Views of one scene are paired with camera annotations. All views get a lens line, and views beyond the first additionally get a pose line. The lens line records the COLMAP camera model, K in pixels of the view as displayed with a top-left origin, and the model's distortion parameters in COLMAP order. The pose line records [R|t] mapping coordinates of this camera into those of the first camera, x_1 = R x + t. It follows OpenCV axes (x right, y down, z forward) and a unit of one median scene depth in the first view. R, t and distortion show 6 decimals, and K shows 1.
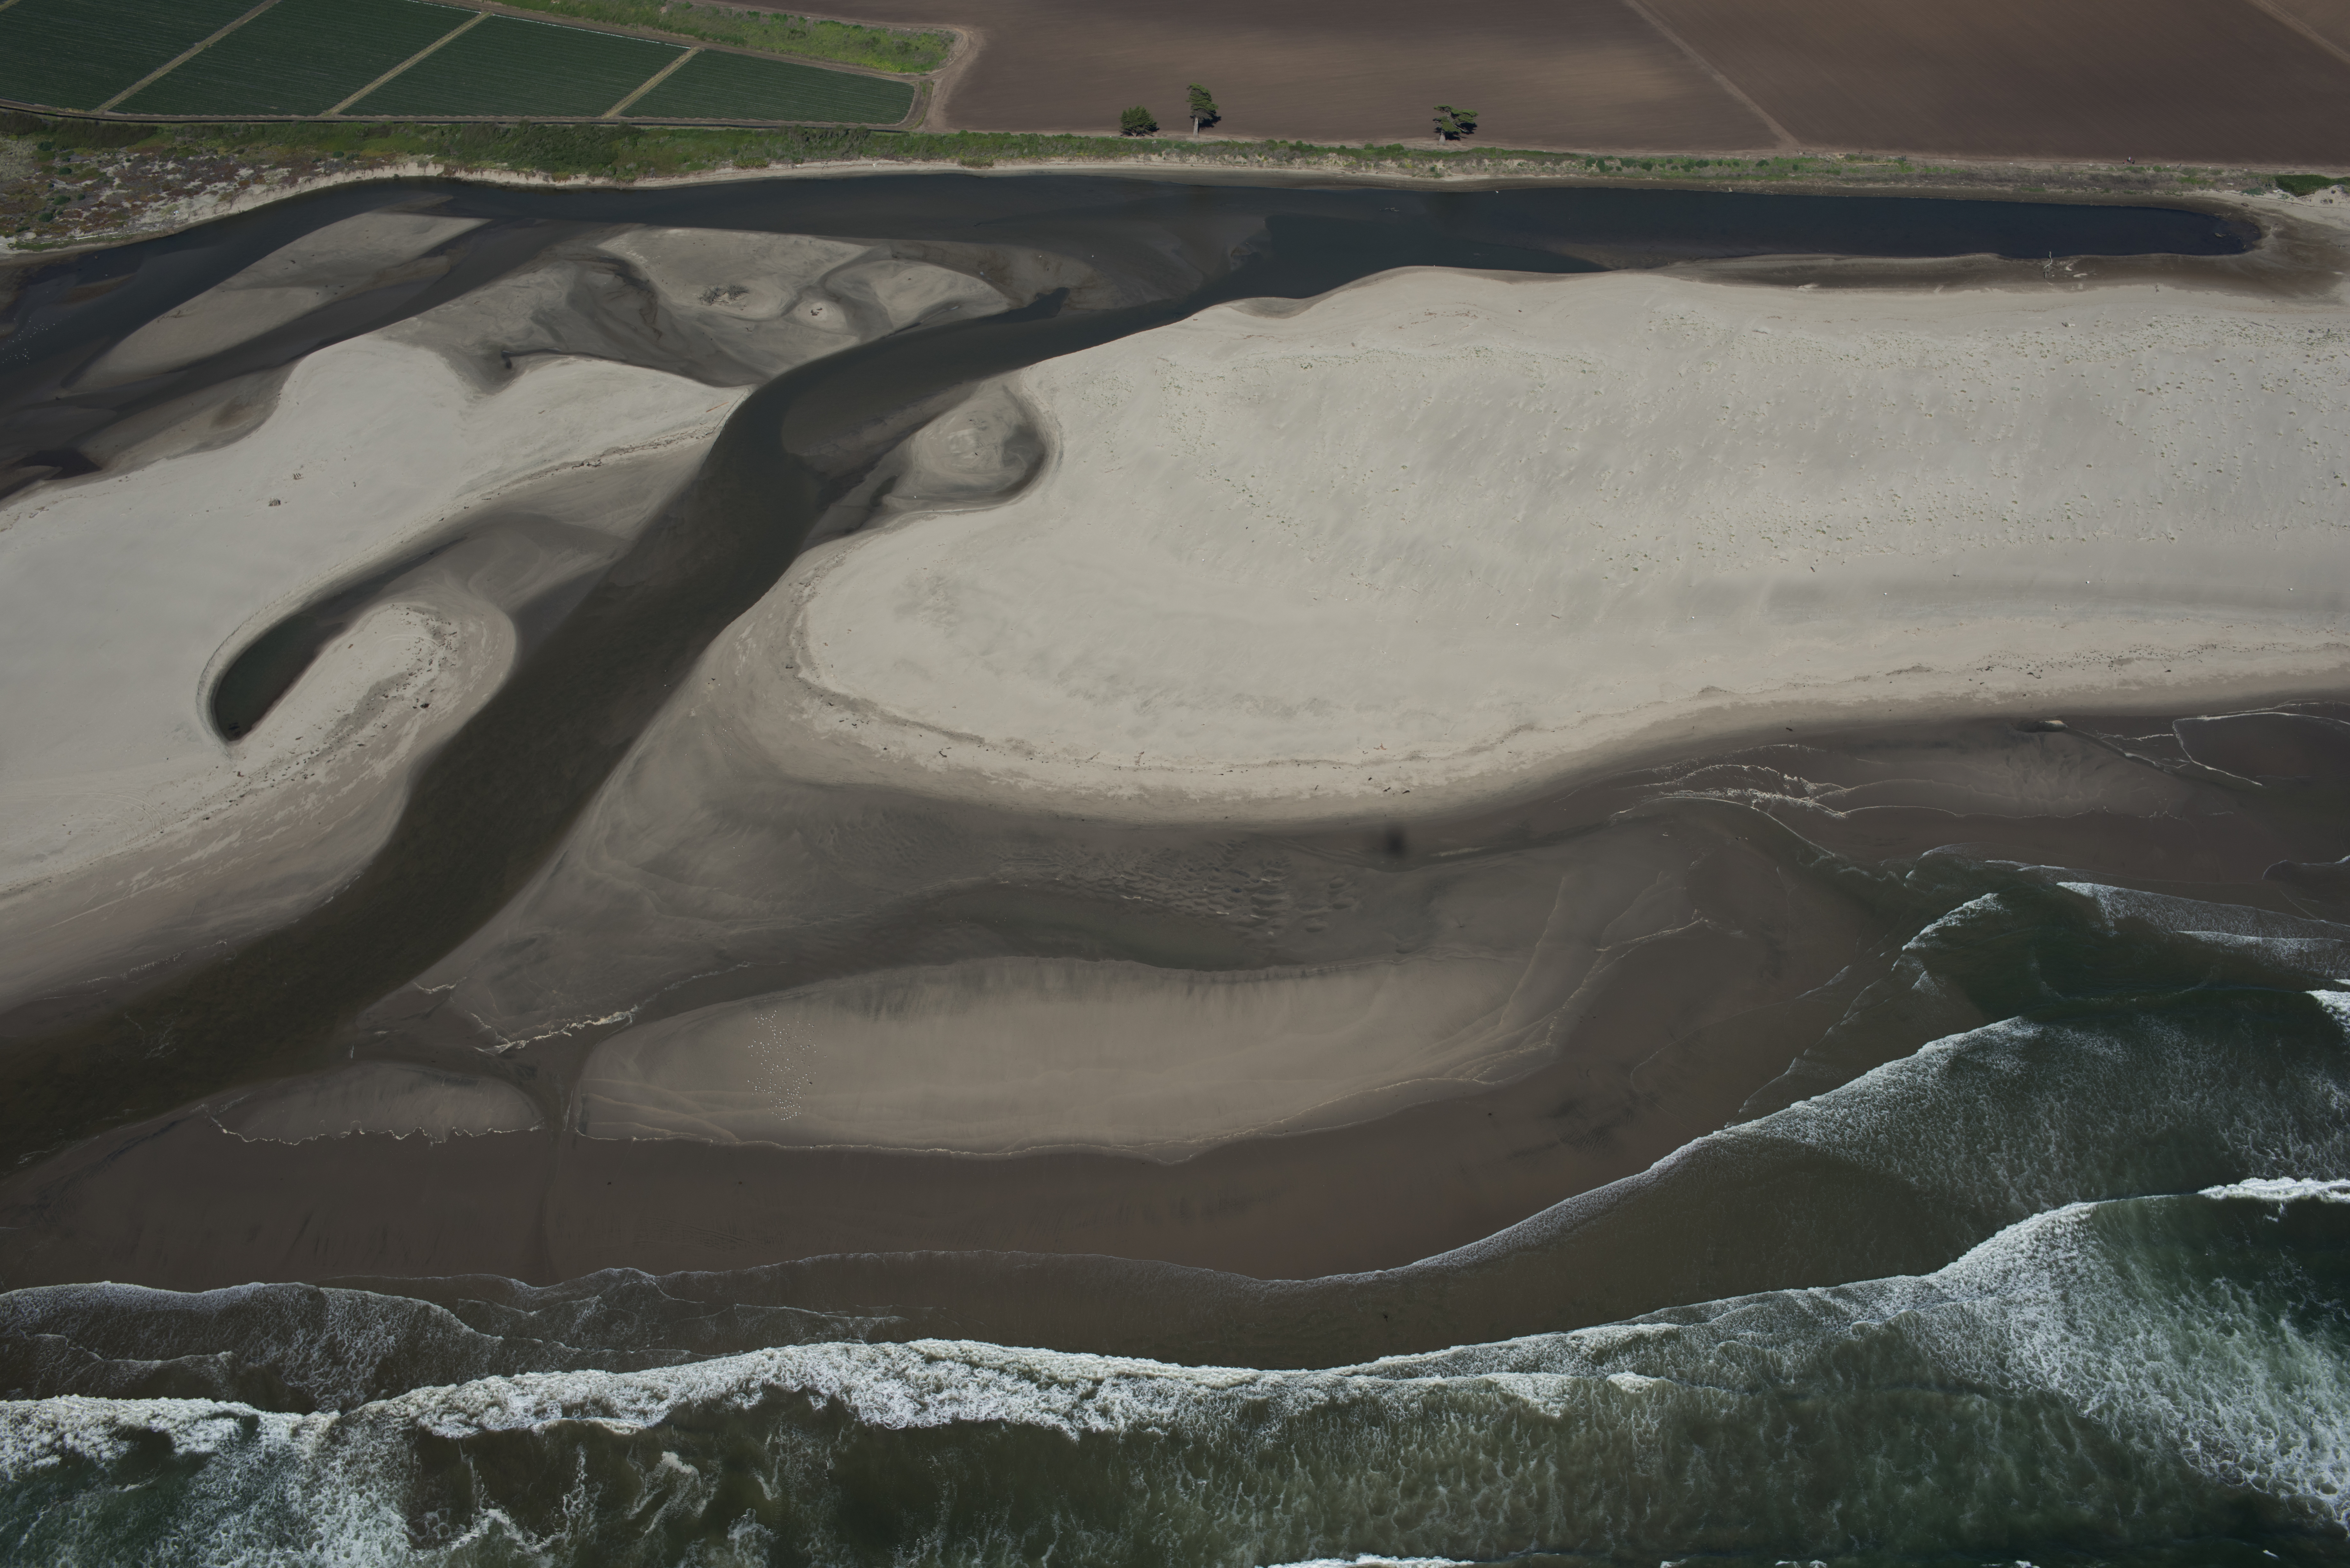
lens RADIAL K [[2658.7, 0, 1175.0], [0, 2658.7, 784.0], [0, 0, 1]] dist [-0.121713, 0.141656]
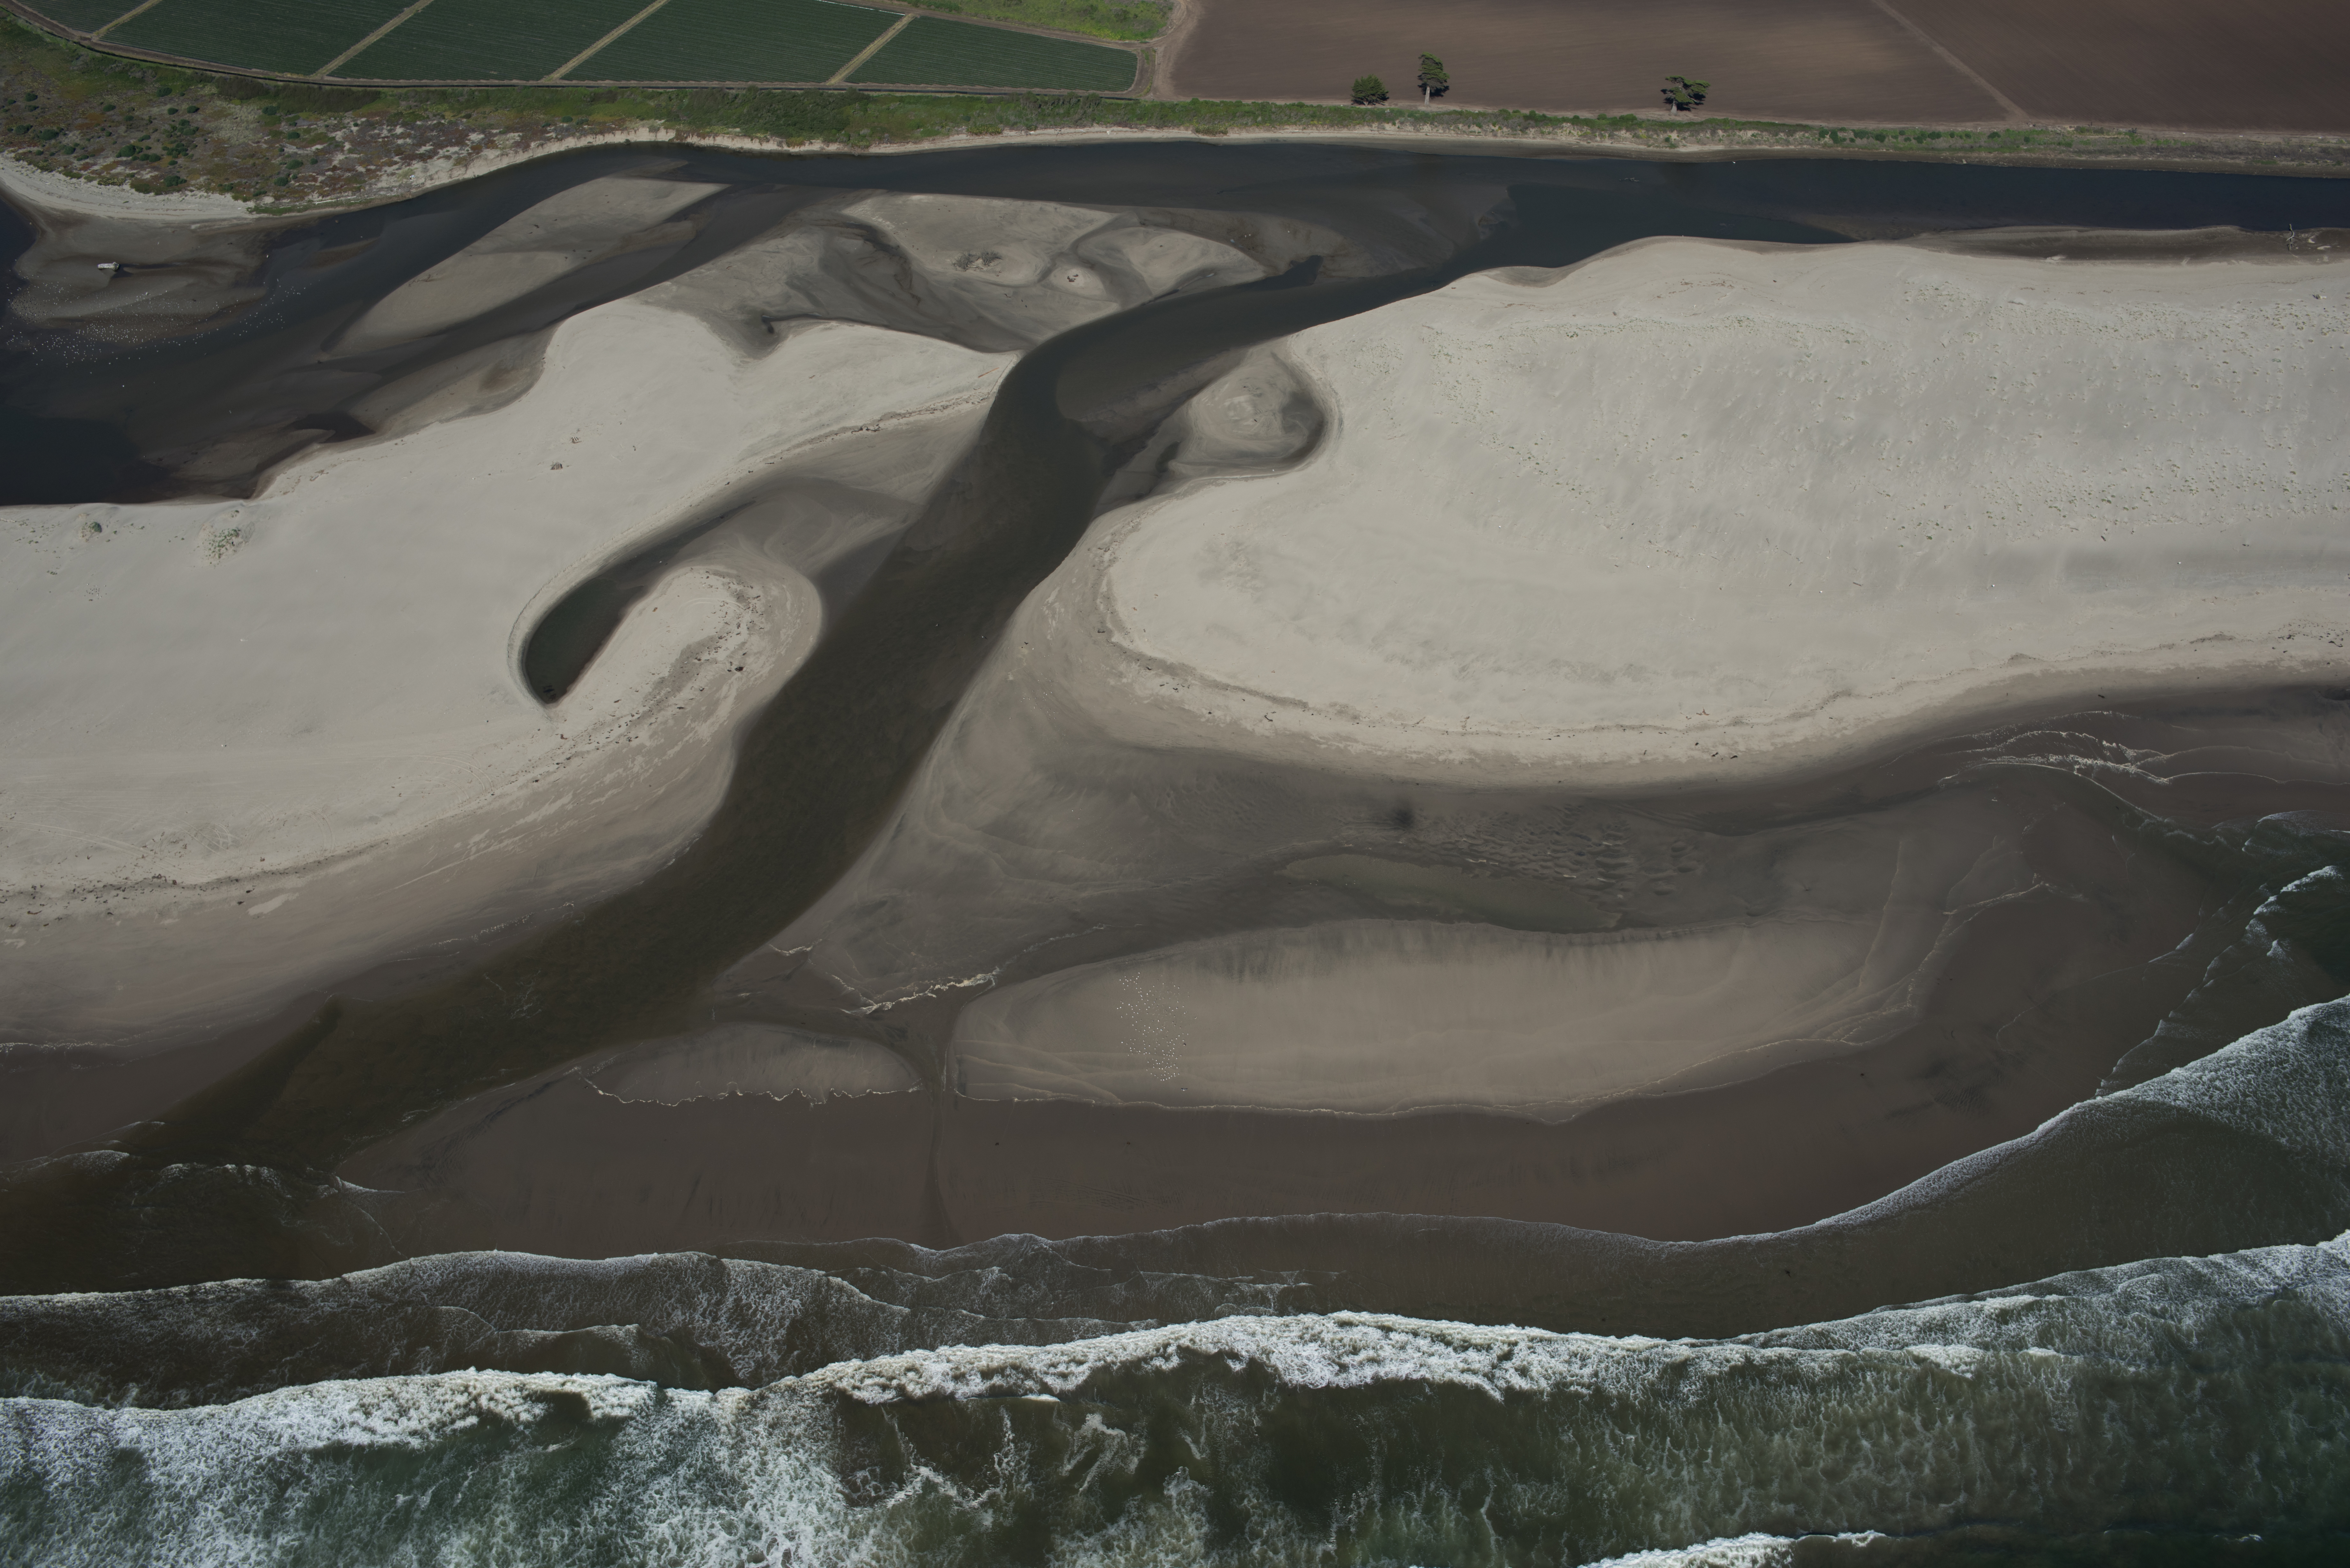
lens RADIAL K [[2658.7, 0, 1175.0], [0, 2658.7, 784.0], [0, 0, 1]] dist [-0.121713, 0.141656]
pose [[0.999993, 0.002152, -0.003027, -0.108416], [-0.002127, 0.999965, 0.008050, 0.004993], [0.003044, -0.008043, 0.999963, -0.001356]]
